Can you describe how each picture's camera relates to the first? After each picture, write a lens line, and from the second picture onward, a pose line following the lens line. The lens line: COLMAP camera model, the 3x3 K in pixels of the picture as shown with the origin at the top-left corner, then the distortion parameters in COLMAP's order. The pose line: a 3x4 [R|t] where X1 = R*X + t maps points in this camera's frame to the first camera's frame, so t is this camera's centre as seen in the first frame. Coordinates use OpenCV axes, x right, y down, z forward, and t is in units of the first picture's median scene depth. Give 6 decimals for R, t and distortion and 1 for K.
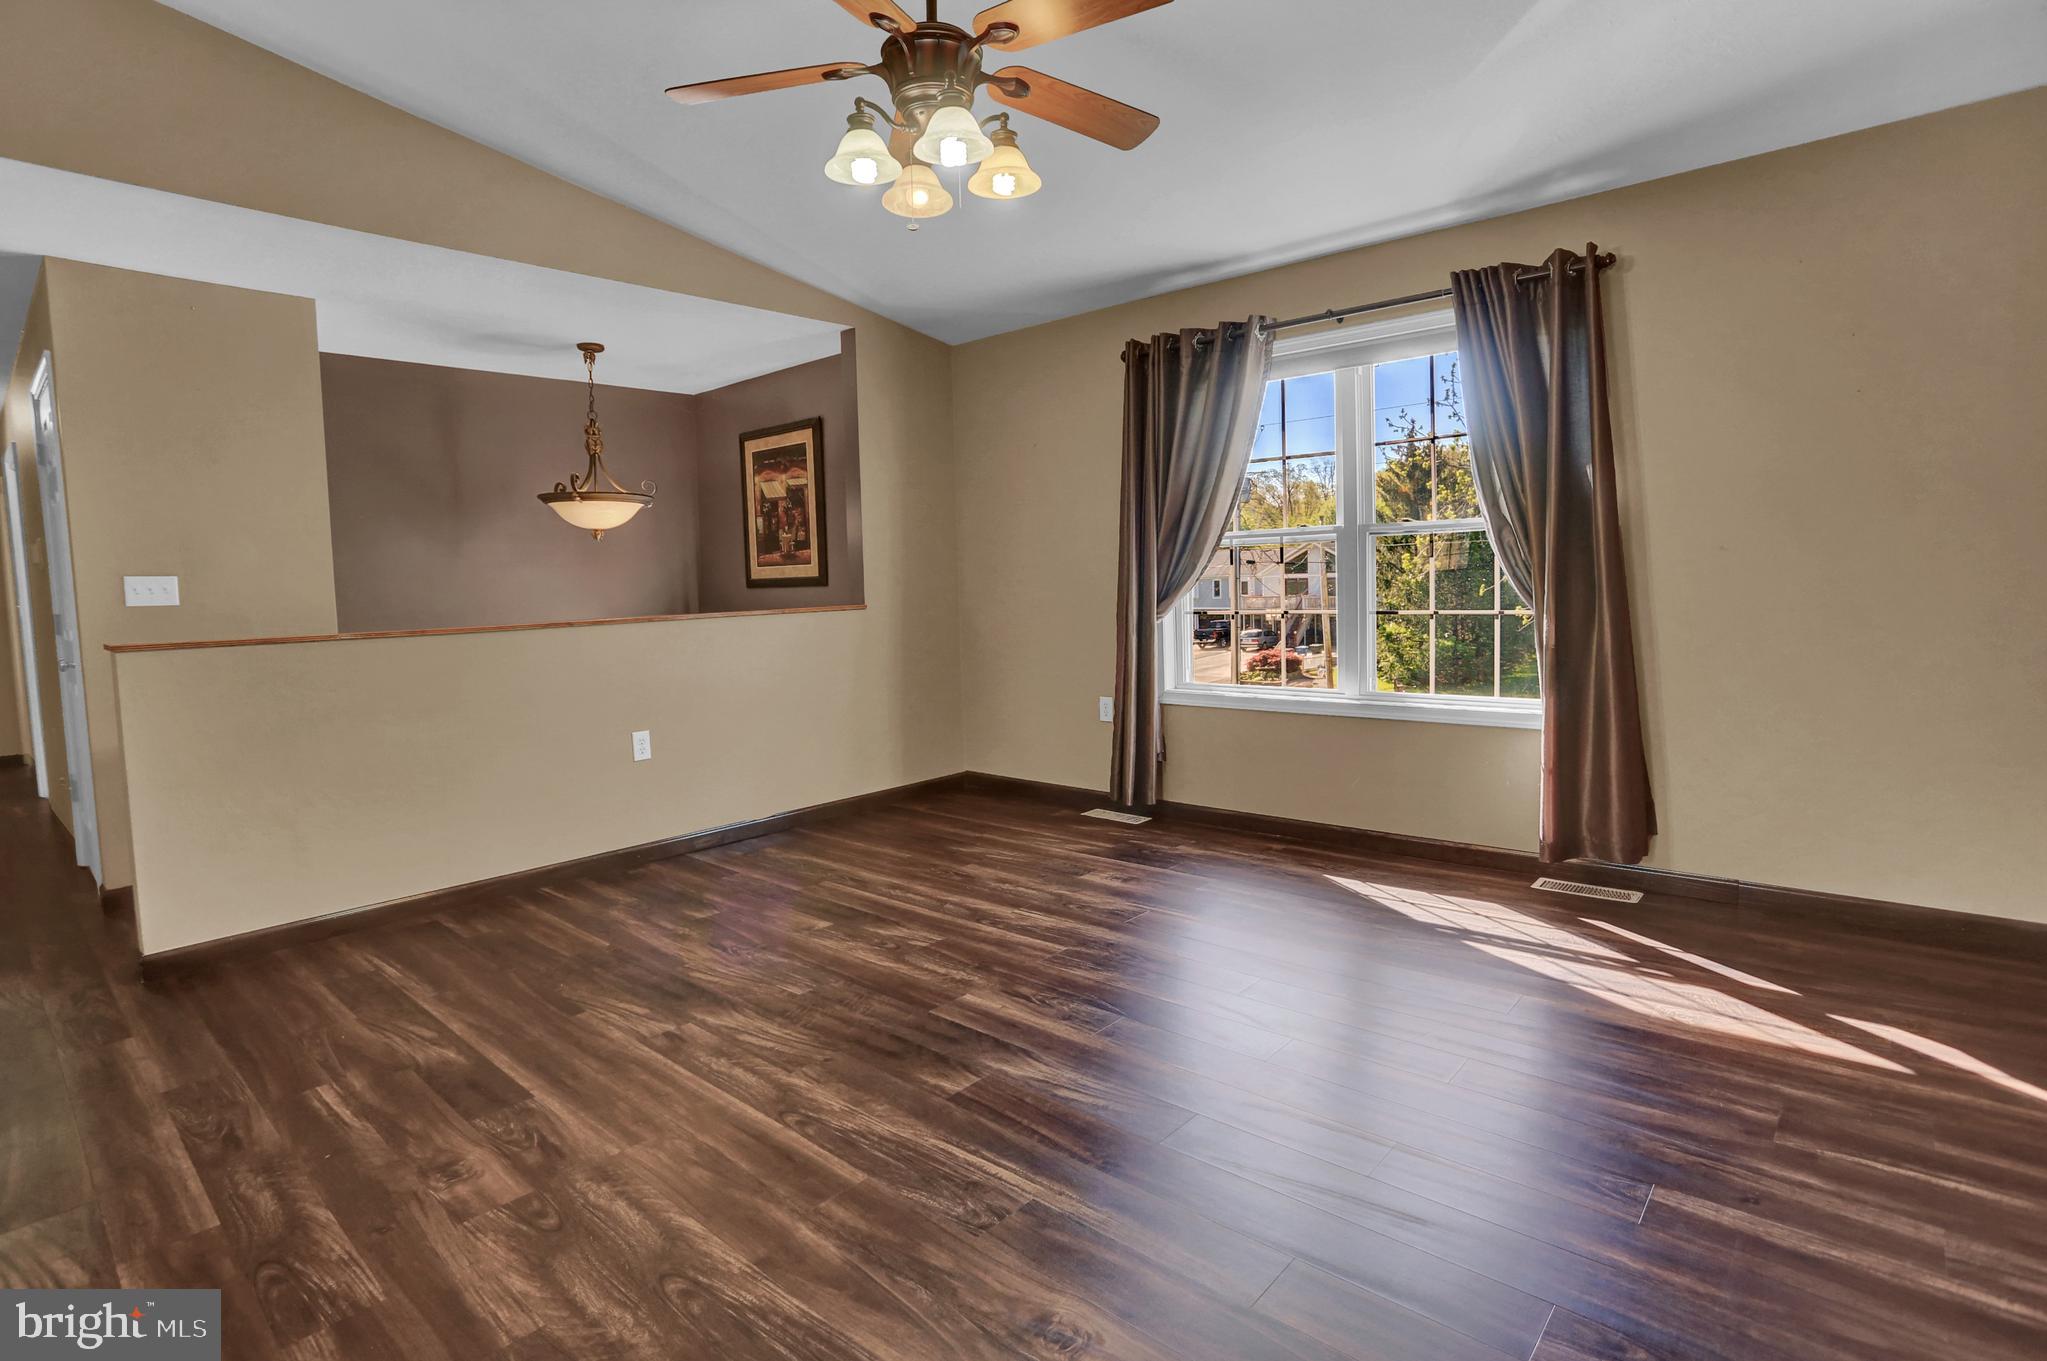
lens RADIAL K [[1039.7, 0, 1028.1], [0, 1039.7, 662.0], [0, 0, 1]] dist [-0.071739, 0.040474]
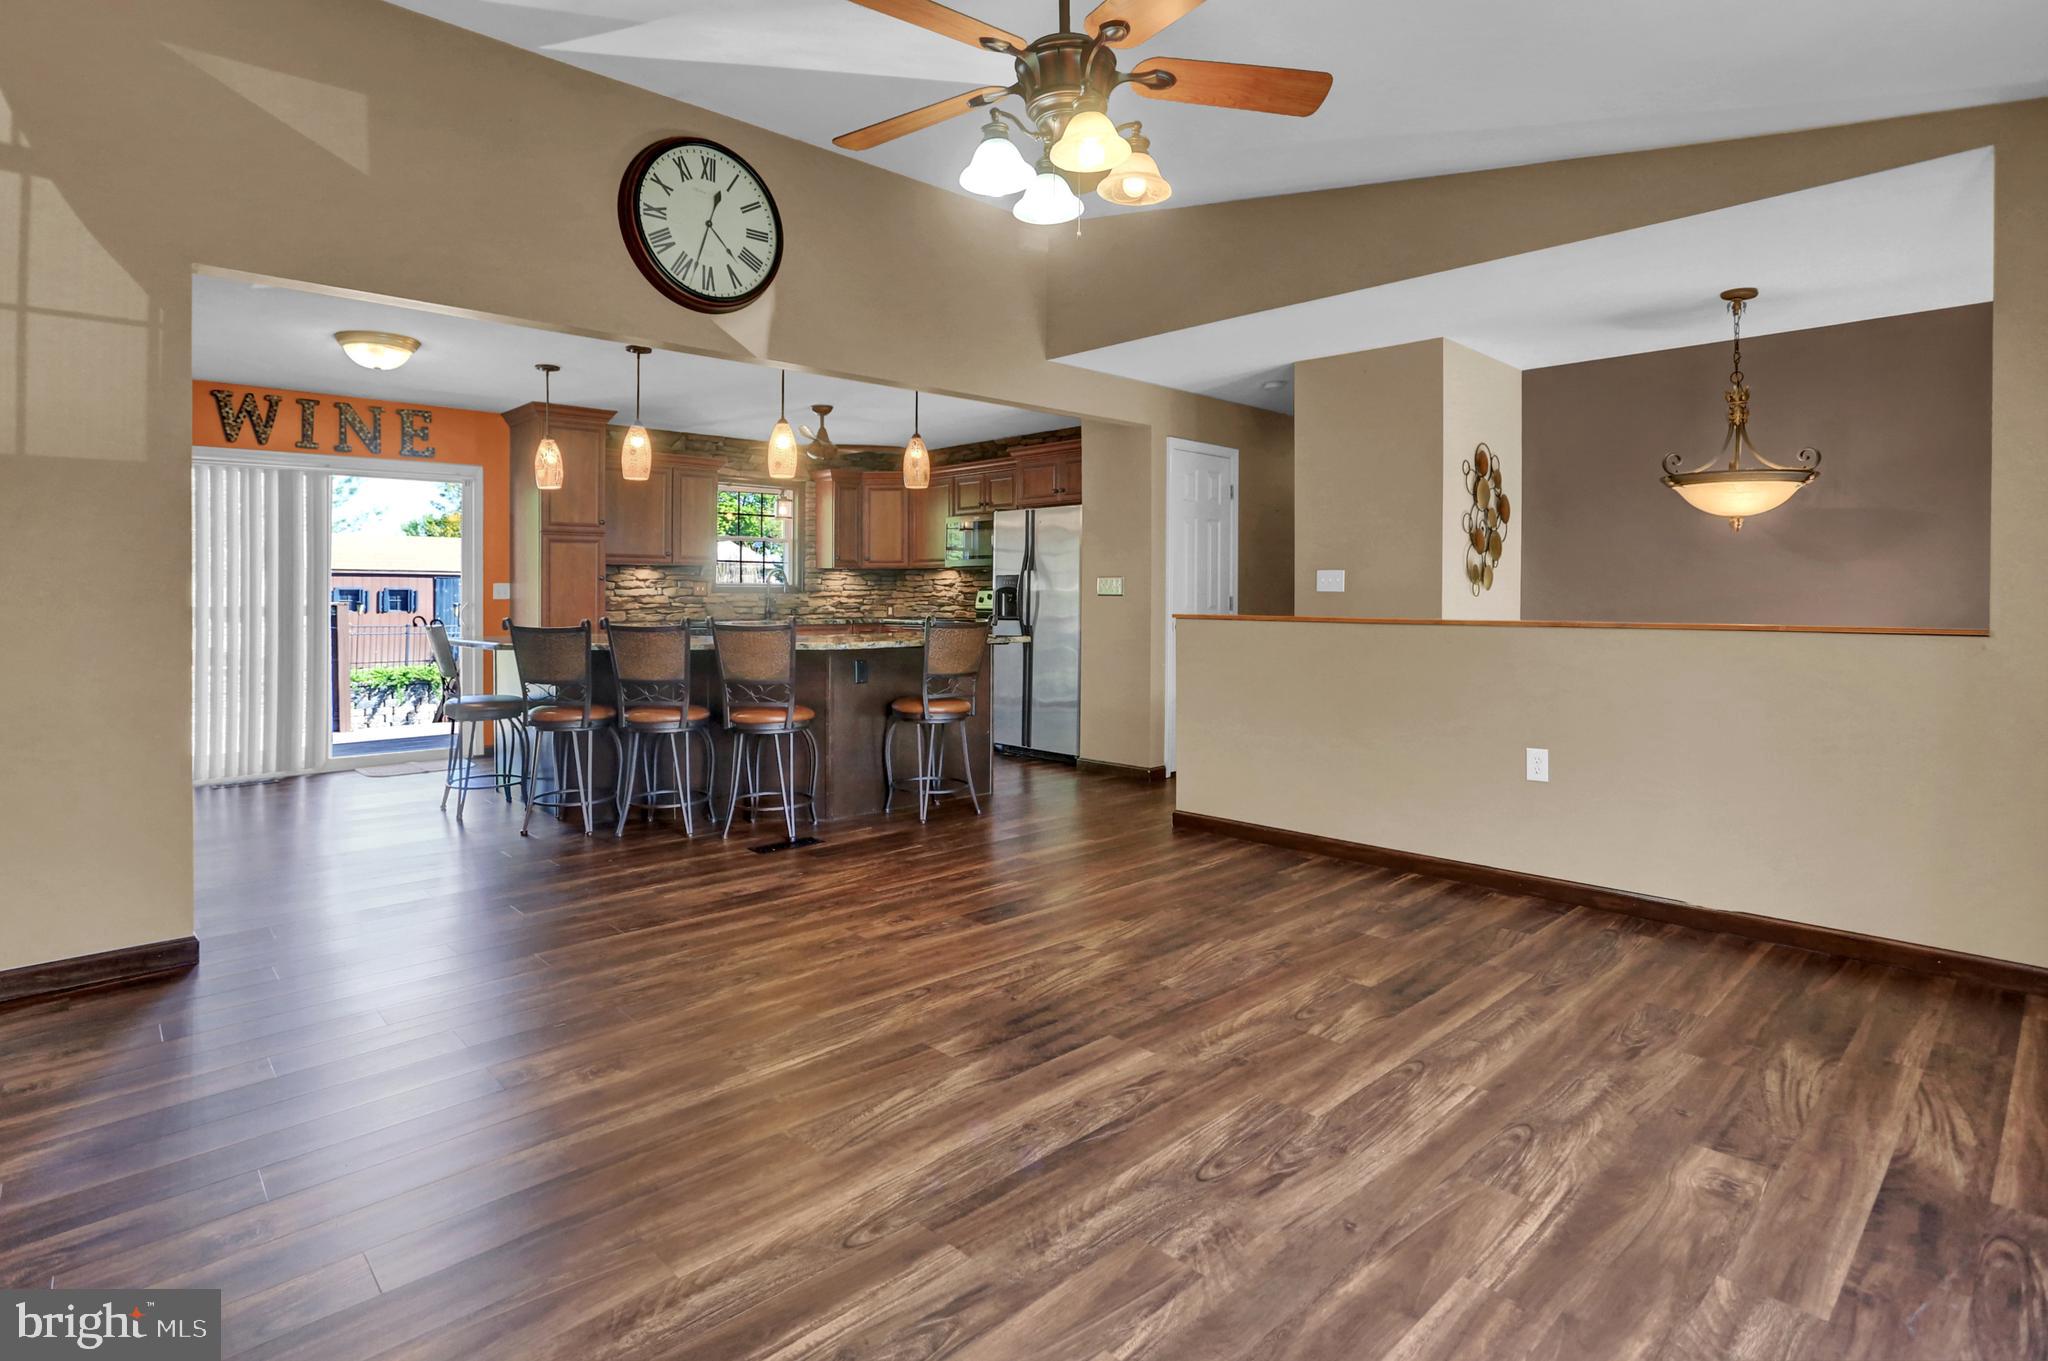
lens RADIAL K [[1031.5, 0, 1014.3], [0, 1031.5, 623.5], [0, 0, 1]] dist [-0.064466, 0.024737]
pose [[-0.092952, 0.056942, -0.994041, 0.711027], [-0.078331, 0.994851, 0.064313, -0.081464], [0.992585, 0.083842, -0.088013, 0.822884]]
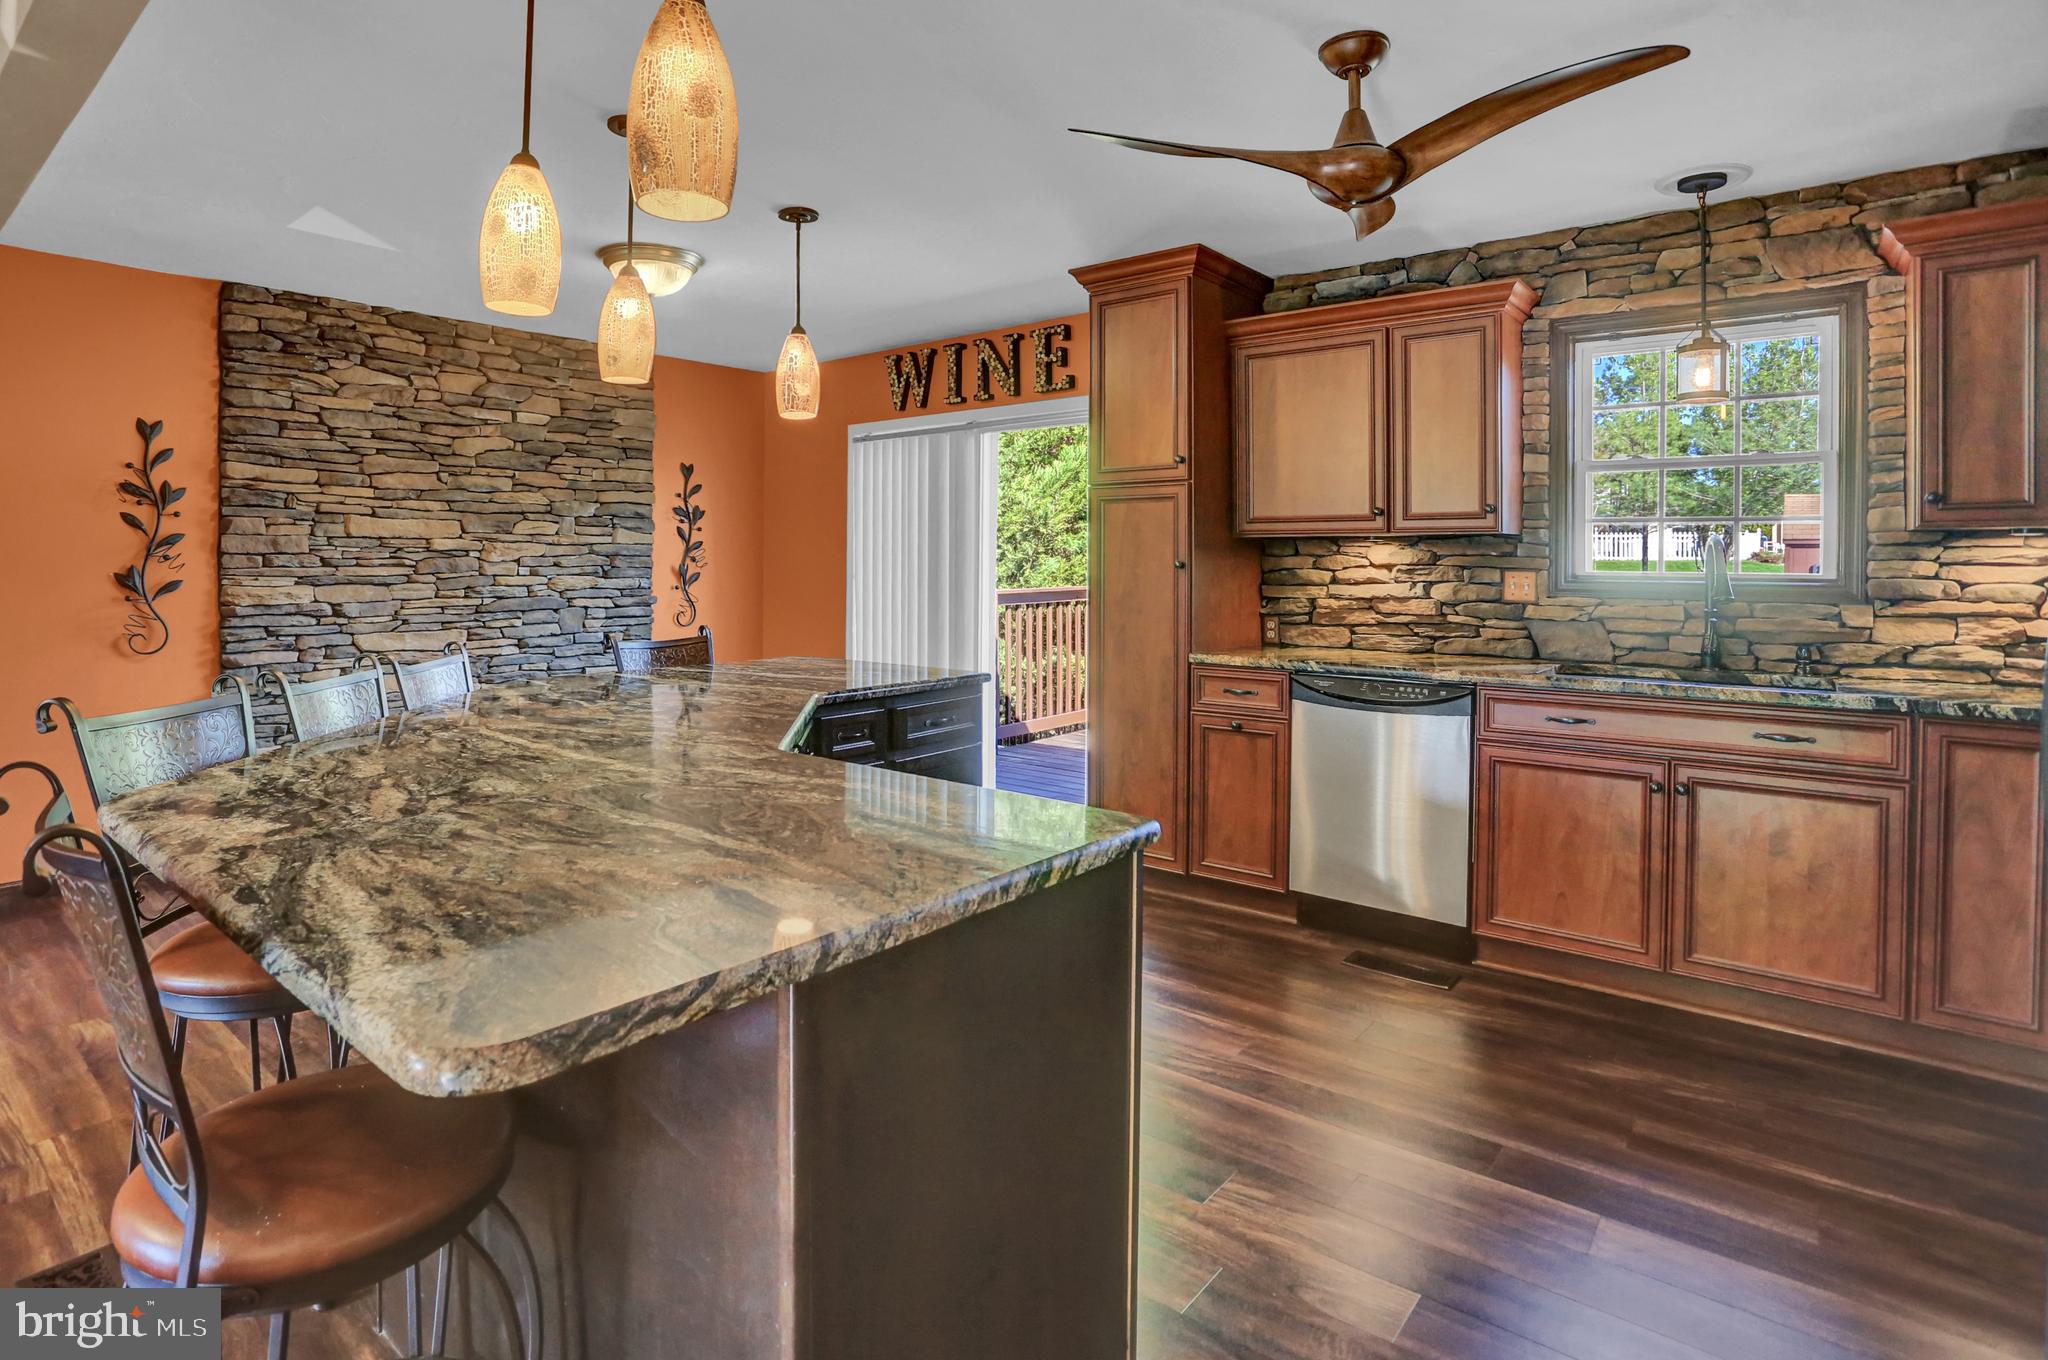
lens RADIAL K [[1061.7, 0, 1015.3], [0, 1061.7, 591.1], [0, 0, 1]] dist [-0.082075, 0.044013]
pose [[-0.998846, 0.031545, -0.036209, -1.157053], [0.027436, 0.993682, 0.108830, -0.076085], [0.039413, 0.107711, -0.993401, 0.936052]]
